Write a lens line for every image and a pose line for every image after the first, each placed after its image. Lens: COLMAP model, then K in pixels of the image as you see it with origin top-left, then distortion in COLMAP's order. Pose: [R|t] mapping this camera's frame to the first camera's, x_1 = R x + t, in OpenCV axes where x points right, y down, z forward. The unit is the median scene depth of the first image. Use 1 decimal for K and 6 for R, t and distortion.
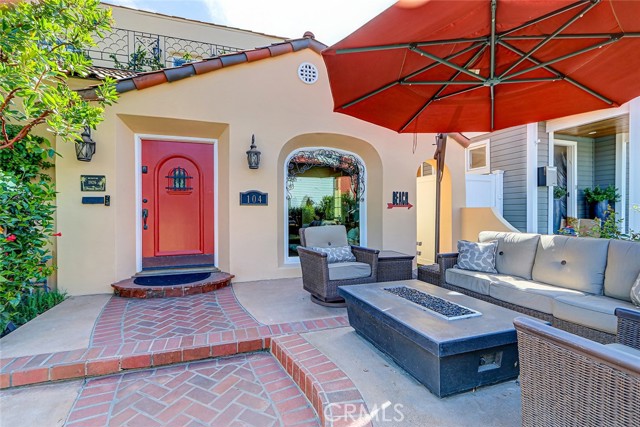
lens RADIAL K [[297.1, 0, 314.8], [0, 297.1, 213.0], [0, 0, 1]] dist [0.002929, -0.000290]
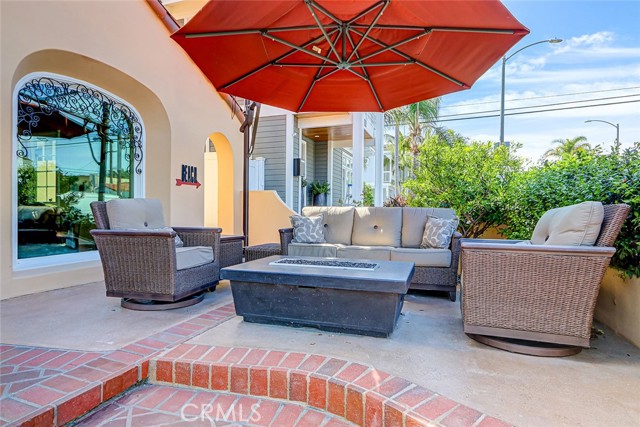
lens RADIAL K [[353.3, 0, 320.0], [0, 353.3, 213.5], [0, 0, 1]] dist [0.020725, -0.000523]
pose [[0.623402, 0.000816, 0.781901, -0.329148], [-0.005384, 0.999980, 0.003249, 0.071210], [-0.781883, -0.006235, 0.623394, 0.168752]]
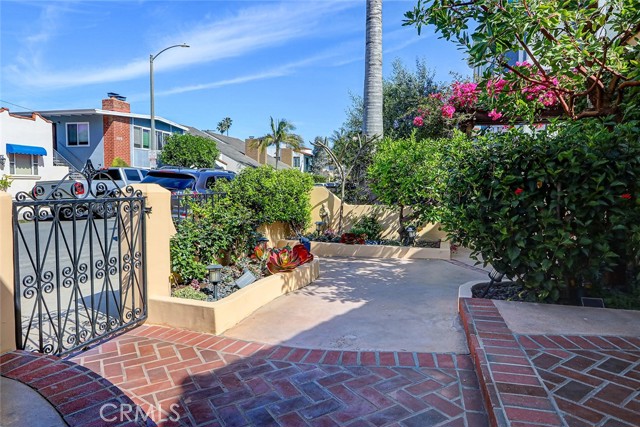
lens RADIAL K [[403.5, 0, 316.6], [0, 403.5, 210.2], [0, 0, 1]] dist [0.000822, 0.001665]
pose [[-0.567209, 0.048142, -0.822166, 0.236693], [-0.015578, 0.997484, 0.069156, 0.037100], [0.823426, 0.052034, -0.565032, 0.693412]]
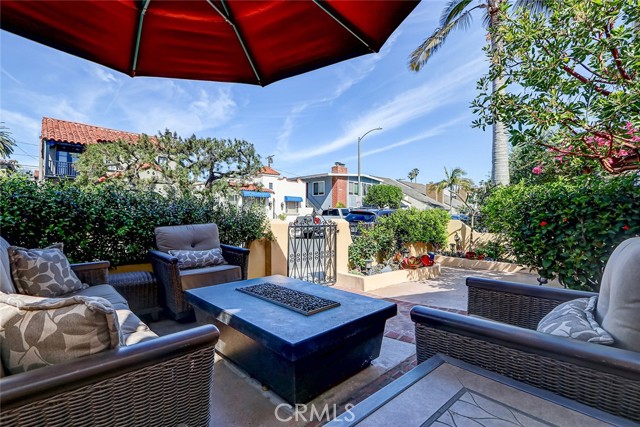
lens RADIAL K [[297.1, 0, 314.8], [0, 297.1, 213.0], [0, 0, 1]] dist [0.002929, -0.000290]
pose [[-0.913202, -0.009404, -0.407399, 0.383795], [-0.008788, 0.999956, -0.003383, 0.025076], [0.407413, 0.000490, -0.913244, 1.103192]]
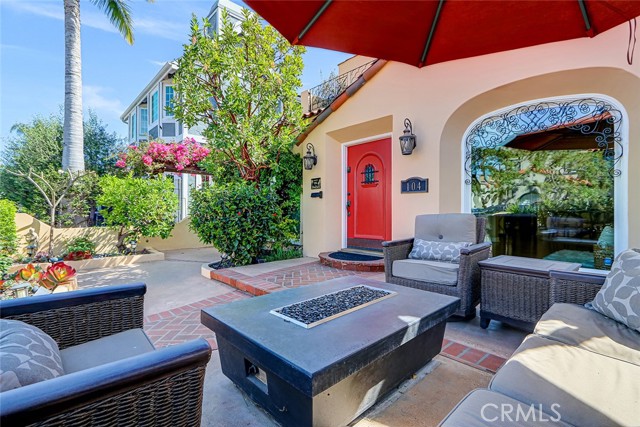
lens RADIAL K [[297.1, 0, 314.8], [0, 297.1, 213.0], [0, 0, 1]] dist [0.002929, -0.000290]
pose [[0.397594, 0.007119, -0.917534, 0.607236], [-0.006299, 0.999968, 0.005029, 0.039318], [0.917540, 0.003780, 0.397626, 0.383015]]
